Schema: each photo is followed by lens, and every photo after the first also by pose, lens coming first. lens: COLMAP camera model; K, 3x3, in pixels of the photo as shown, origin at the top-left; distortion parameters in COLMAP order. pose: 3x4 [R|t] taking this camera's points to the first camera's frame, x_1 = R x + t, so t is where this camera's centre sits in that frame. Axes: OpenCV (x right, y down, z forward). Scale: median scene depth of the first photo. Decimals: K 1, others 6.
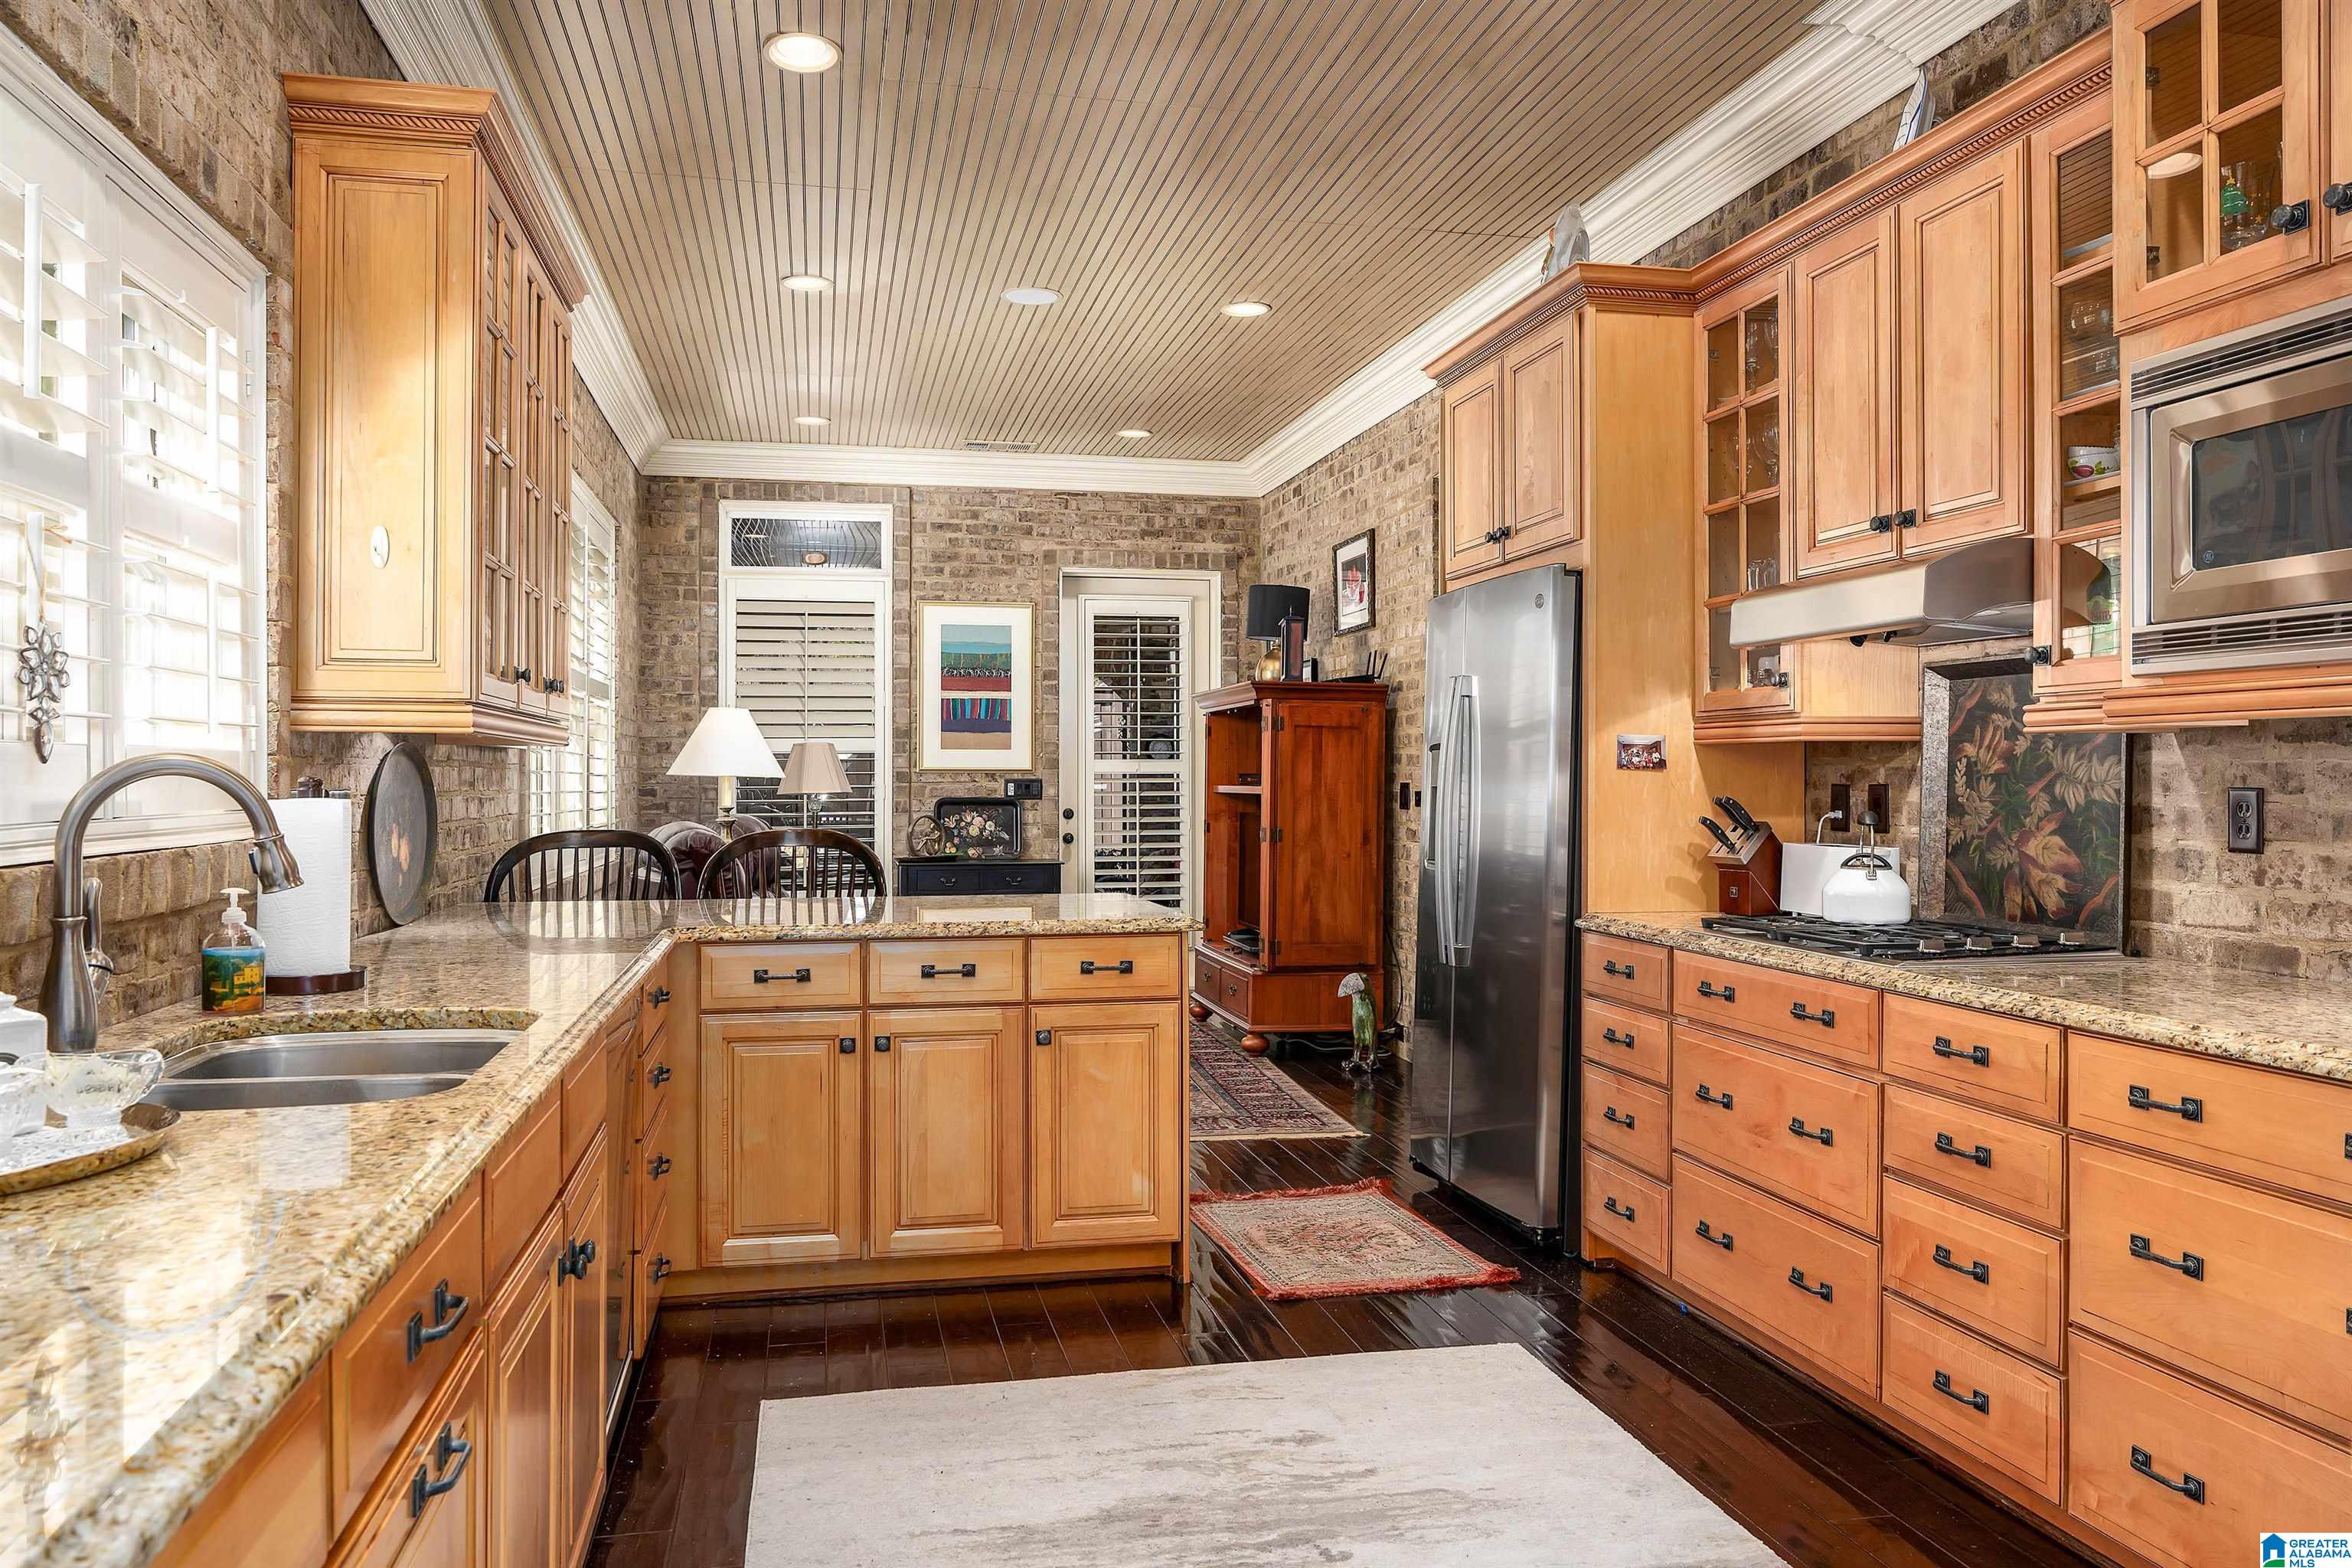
lens RADIAL K [[1698.6, 0, 1175.6], [0, 1698.6, 782.1], [0, 0, 1]] dist [0.000562, 0.000094]
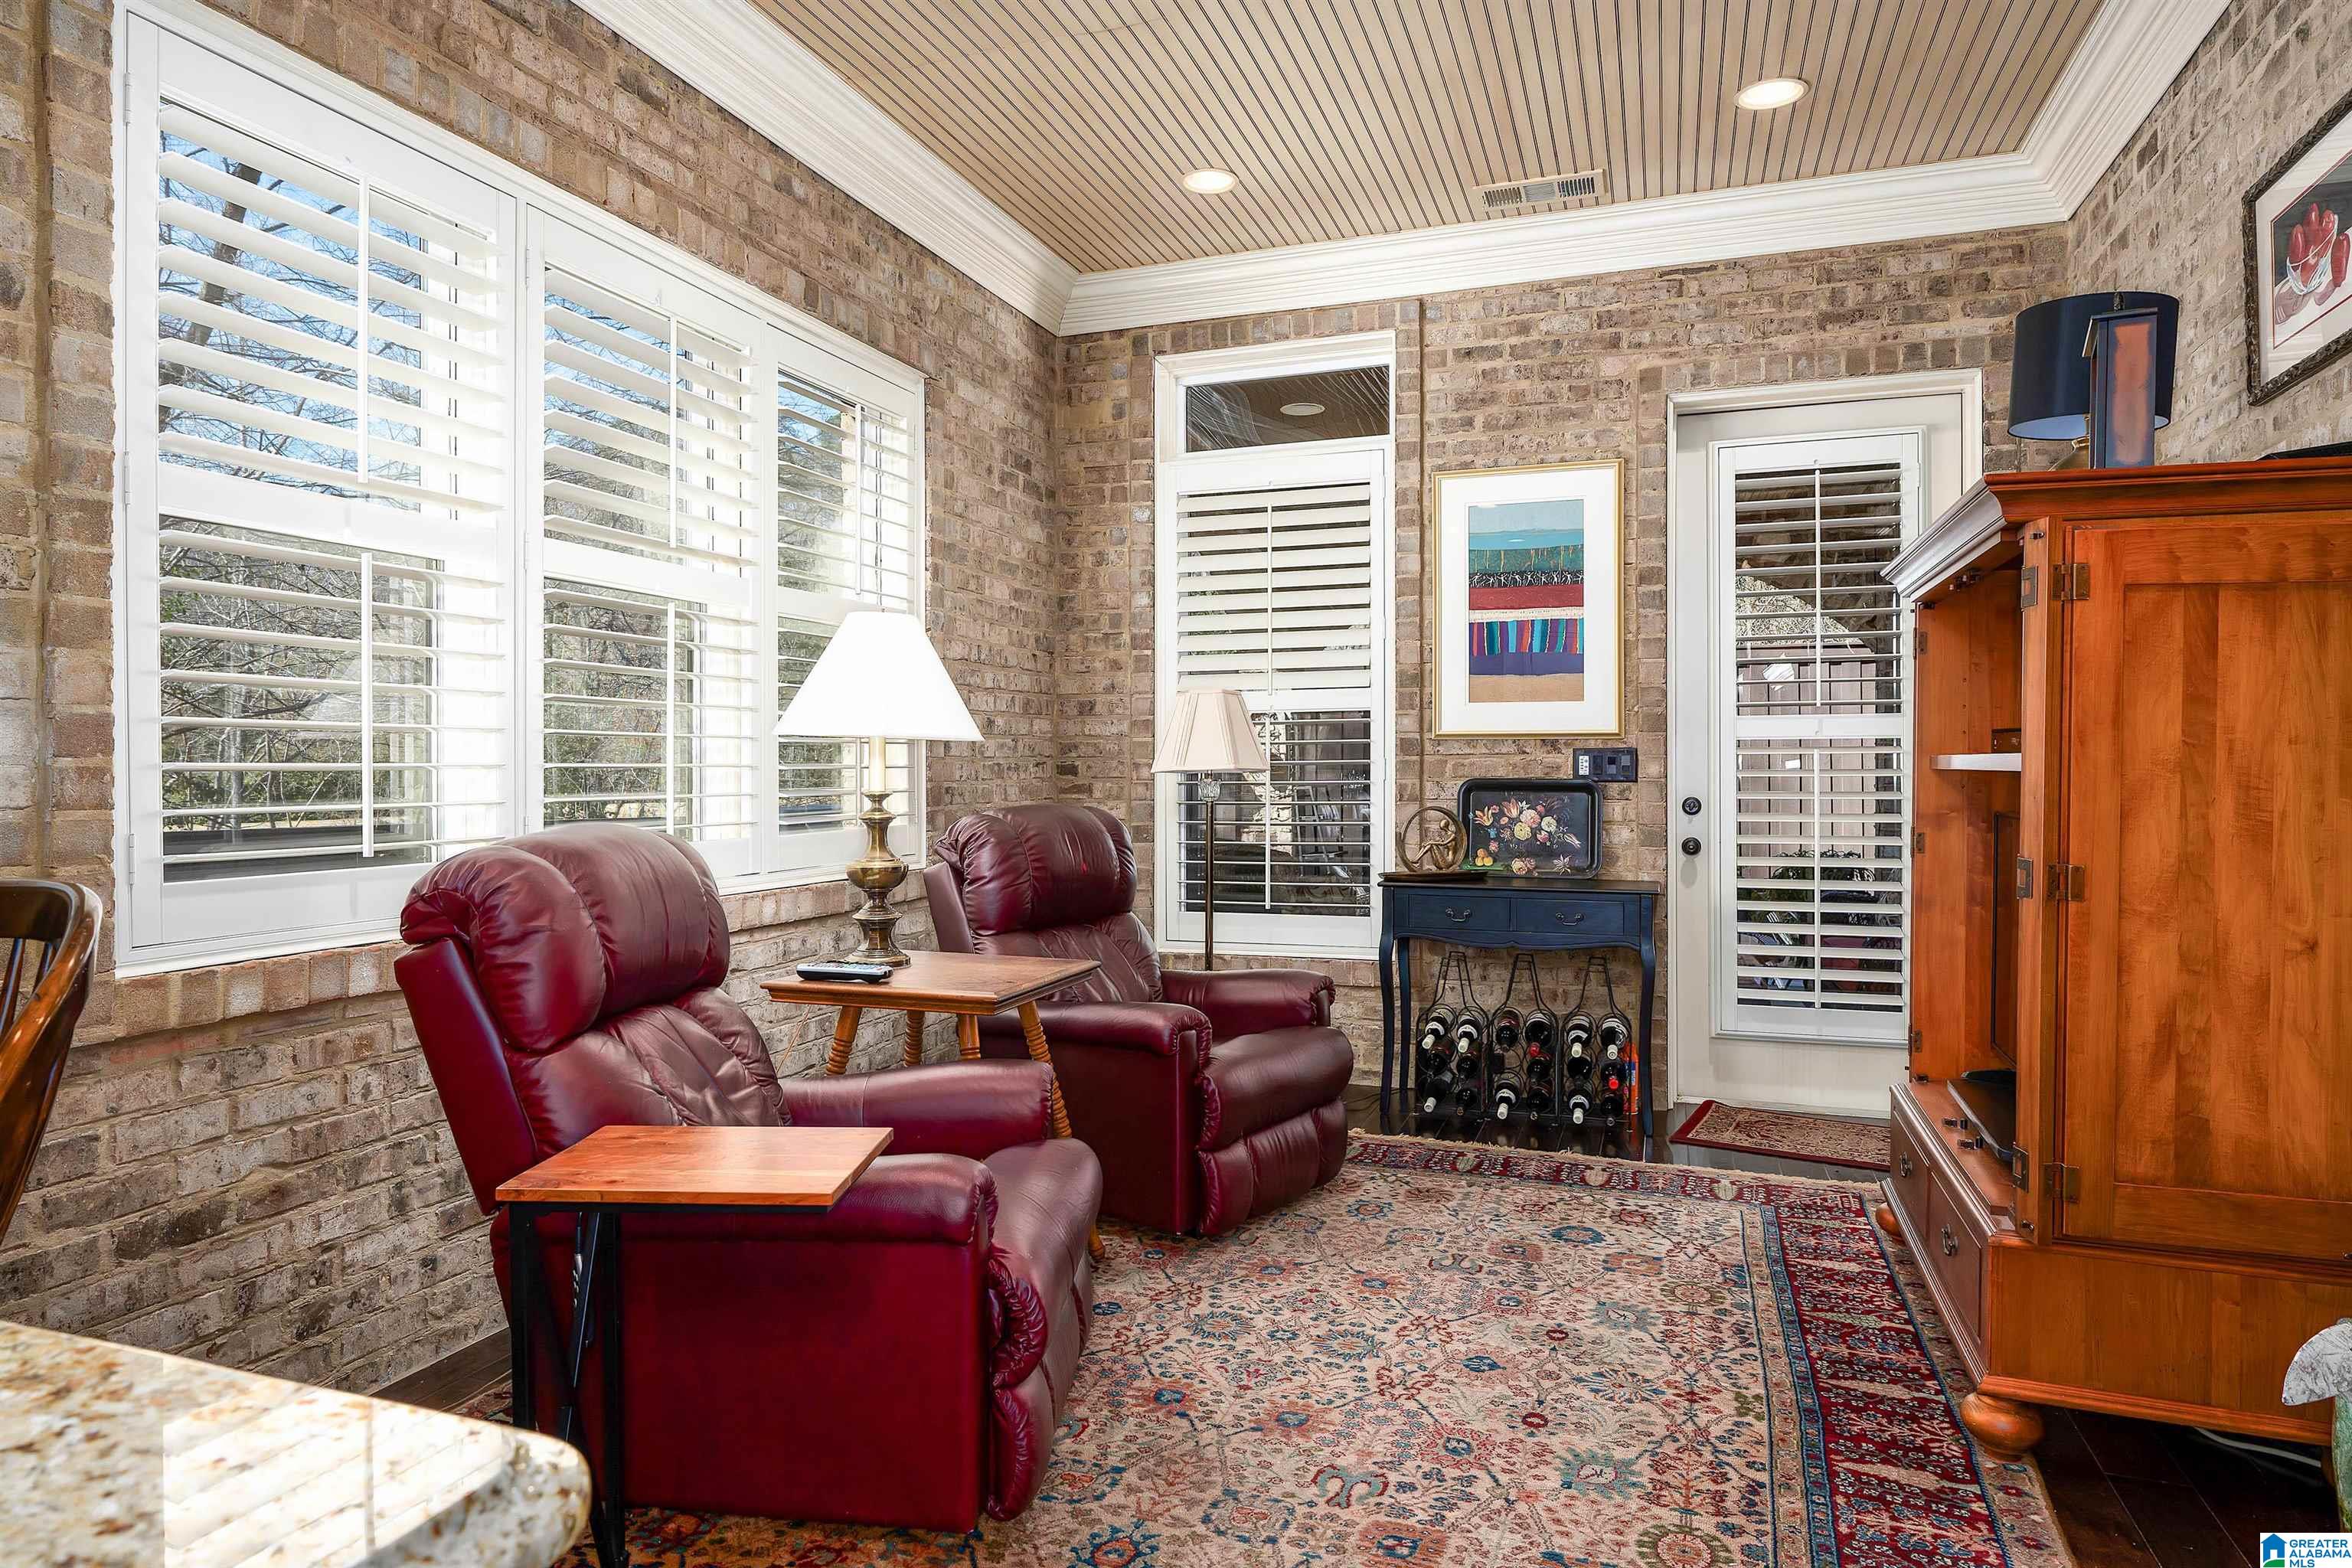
lens RADIAL K [[1392.7, 0, 1175.7], [0, 1392.7, 765.2], [0, 0, 1]] dist [-0.002149, 0.001629]
pose [[0.852535, -0.001447, -0.522669, 0.040816], [0.001568, 0.999999, -0.000211, 0.004085], [0.522669, -0.000640, 0.852536, 0.495502]]
